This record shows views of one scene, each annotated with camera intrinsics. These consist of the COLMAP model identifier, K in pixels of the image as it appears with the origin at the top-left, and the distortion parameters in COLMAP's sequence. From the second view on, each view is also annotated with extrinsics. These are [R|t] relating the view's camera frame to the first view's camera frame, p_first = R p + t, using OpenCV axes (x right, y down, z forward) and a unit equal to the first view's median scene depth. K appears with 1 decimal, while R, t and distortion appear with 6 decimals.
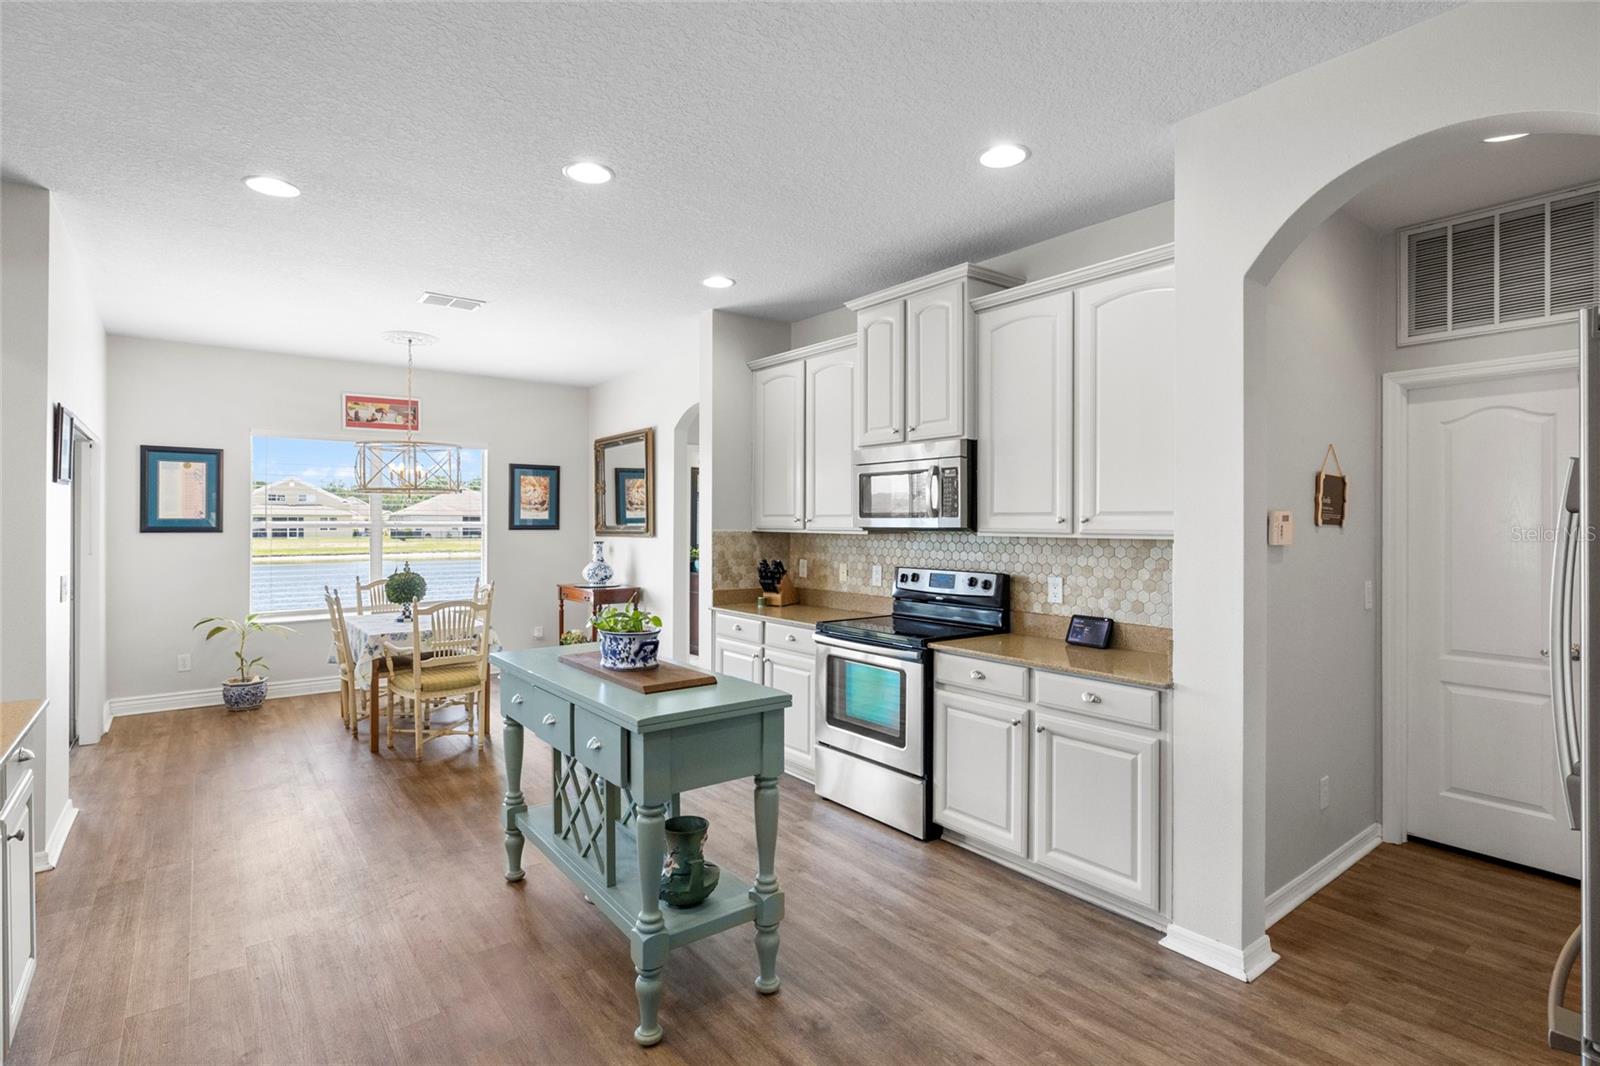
lens RADIAL K [[777.0, 0, 803.6], [0, 777.0, 519.7], [0, 0, 1]] dist [-0.007915, 0.002591]
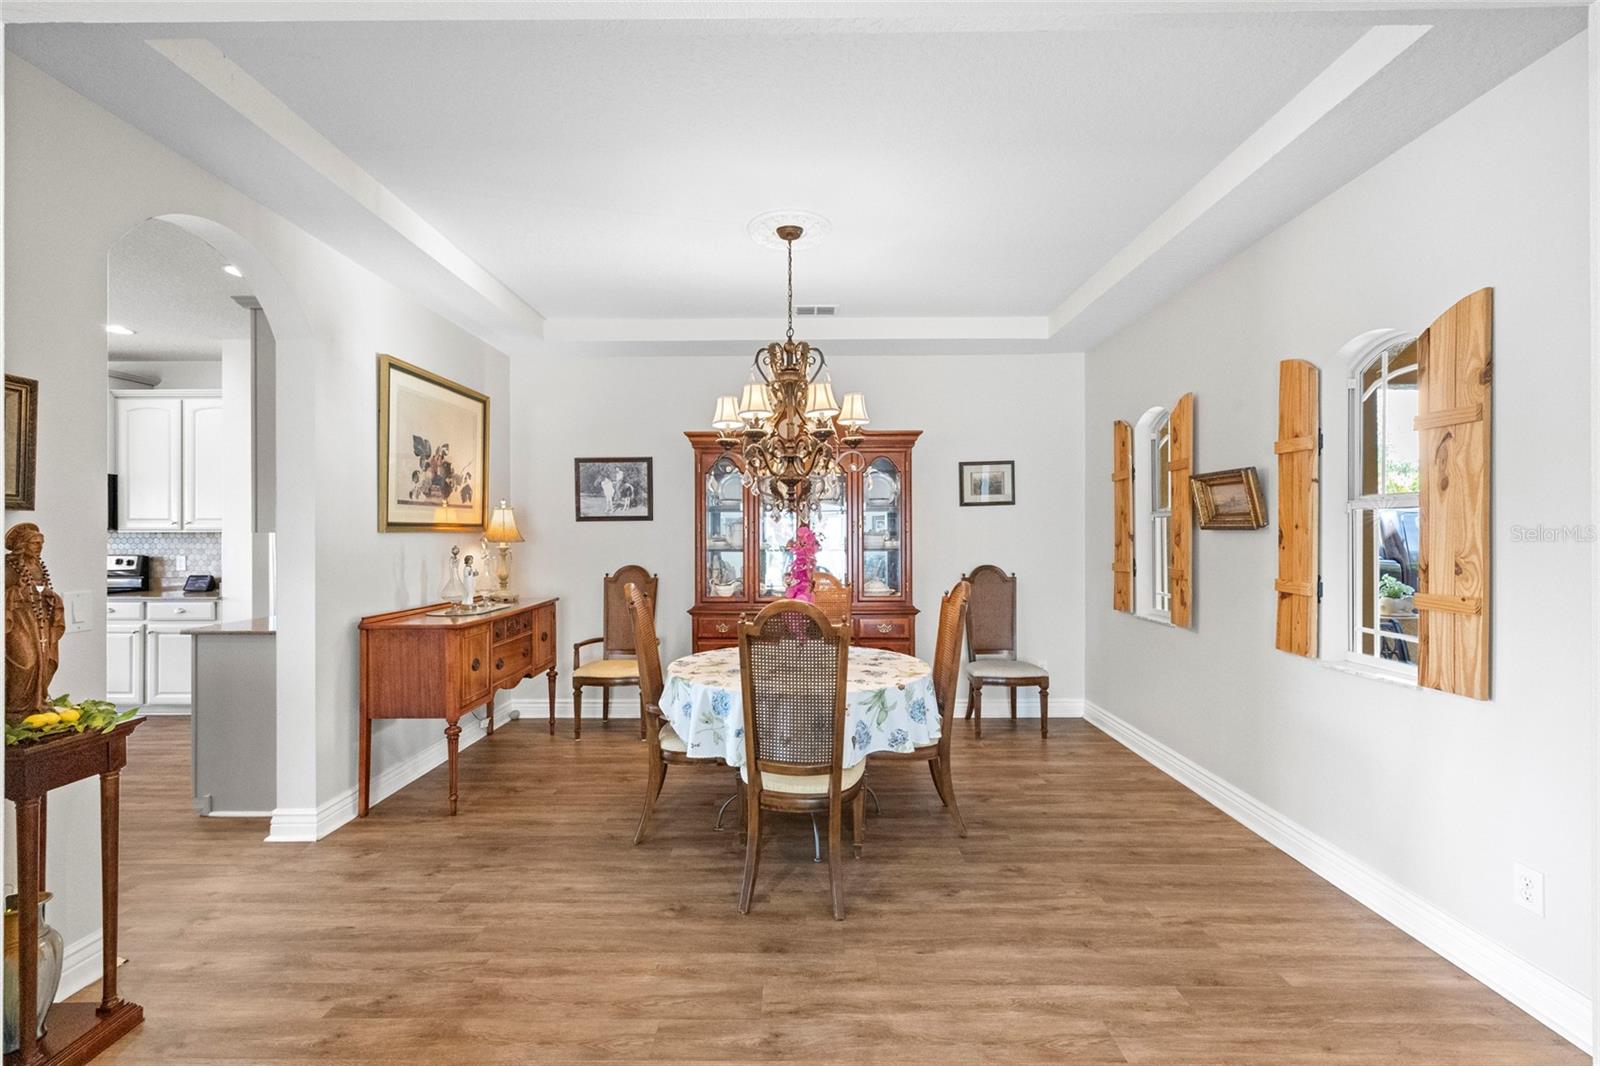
lens RADIAL K [[672.0, 0, 796.9], [0, 672.0, 534.0], [0, 0, 1]] dist [0.002175, -0.000015]
pose [[0.624895, -0.001549, 0.780707, 0.004401], [-0.000547, 0.999997, 0.002421, 0.014707], [-0.780709, -0.001940, 0.624892, -0.763800]]
